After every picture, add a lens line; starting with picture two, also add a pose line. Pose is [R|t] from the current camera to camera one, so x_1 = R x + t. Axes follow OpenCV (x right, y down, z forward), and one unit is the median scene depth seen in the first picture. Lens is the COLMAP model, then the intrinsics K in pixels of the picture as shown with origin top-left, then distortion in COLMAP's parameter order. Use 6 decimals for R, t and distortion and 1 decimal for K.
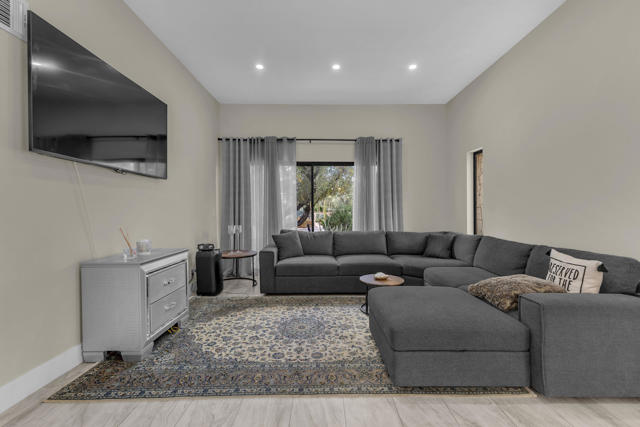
lens RADIAL K [[275.7, 0, 320.6], [0, 275.7, 209.5], [0, 0, 1]] dist [0.008835, -0.000835]
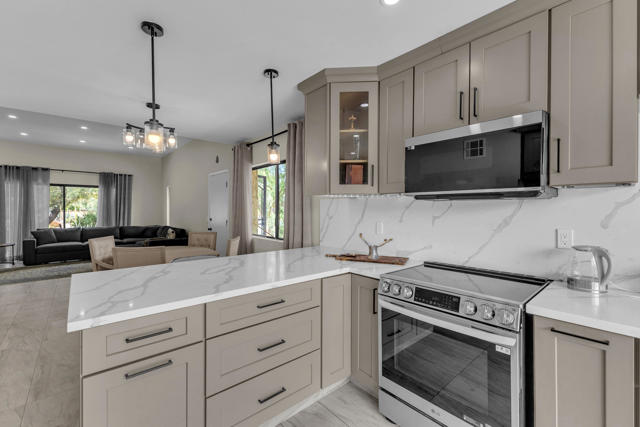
lens RADIAL K [[275.7, 0, 320.6], [0, 275.7, 209.5], [0, 0, 1]] dist [0.008835, -0.000835]
pose [[0.748521, 0.002692, 0.663106, 0.014616], [-0.013215, 0.999854, 0.010858, -0.065688], [-0.662979, -0.016890, 0.748447, -1.187258]]
